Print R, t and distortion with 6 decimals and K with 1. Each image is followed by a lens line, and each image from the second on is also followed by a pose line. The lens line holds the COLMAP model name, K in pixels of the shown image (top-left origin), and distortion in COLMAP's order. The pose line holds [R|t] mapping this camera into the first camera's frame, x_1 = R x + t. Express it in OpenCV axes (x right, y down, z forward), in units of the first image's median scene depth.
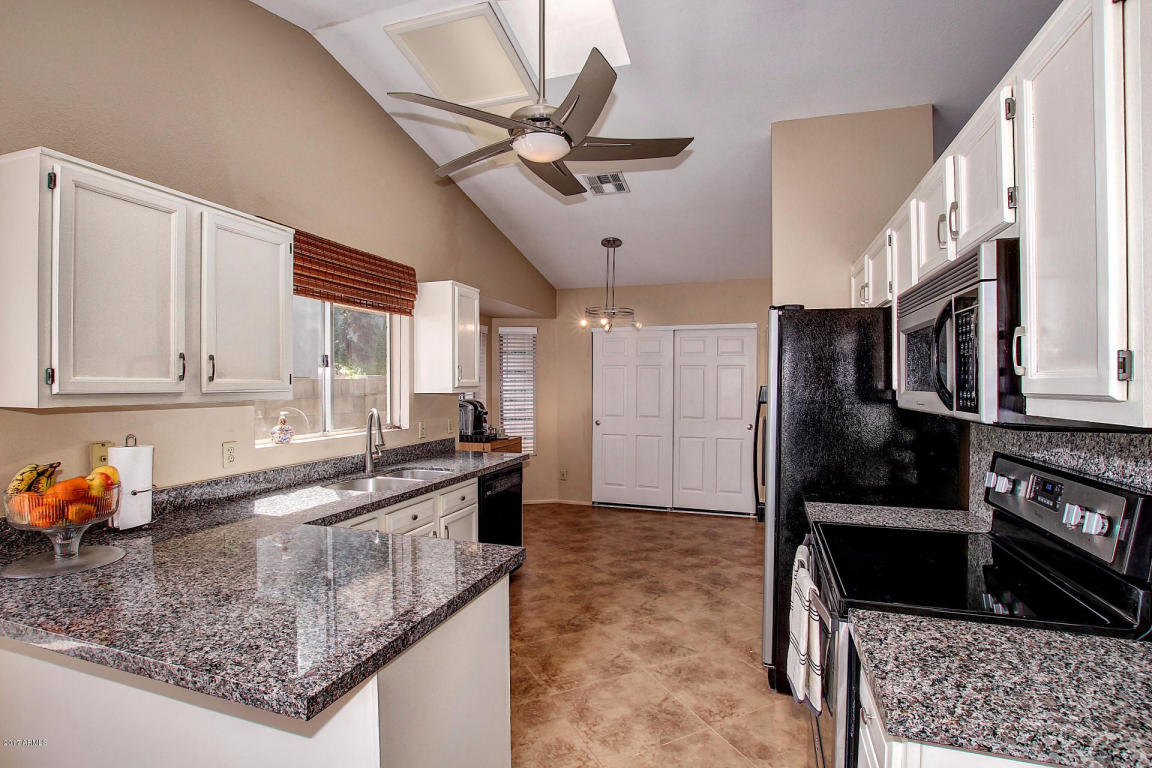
lens RADIAL K [[539.2, 0, 574.9], [0, 539.2, 385.0], [0, 0, 1]] dist [-0.027449, 0.003028]
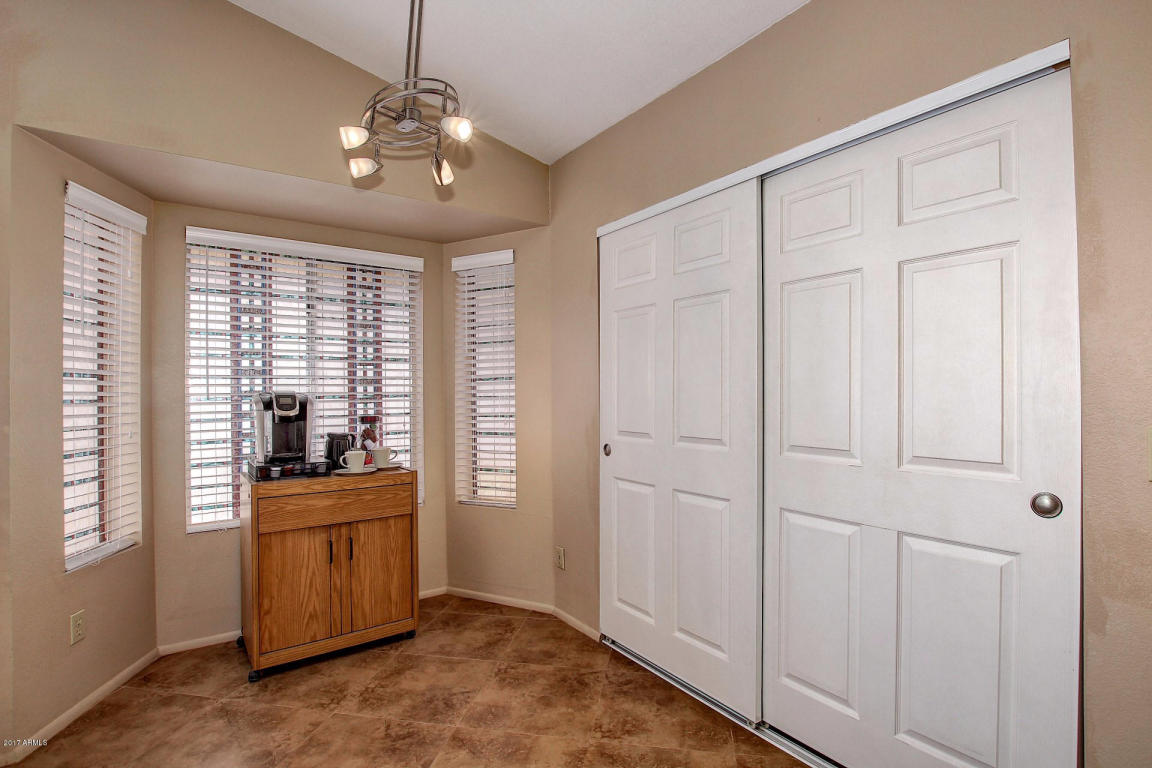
lens RADIAL K [[539.2, 0, 579.6], [0, 539.2, 385.2], [0, 0, 1]] dist [-0.027449, 0.003028]
pose [[0.820879, -0.011568, -0.570985, 0.265053], [-0.003648, 0.999668, -0.025498, 0.031014], [0.571091, 0.023013, 0.820564, 0.641009]]
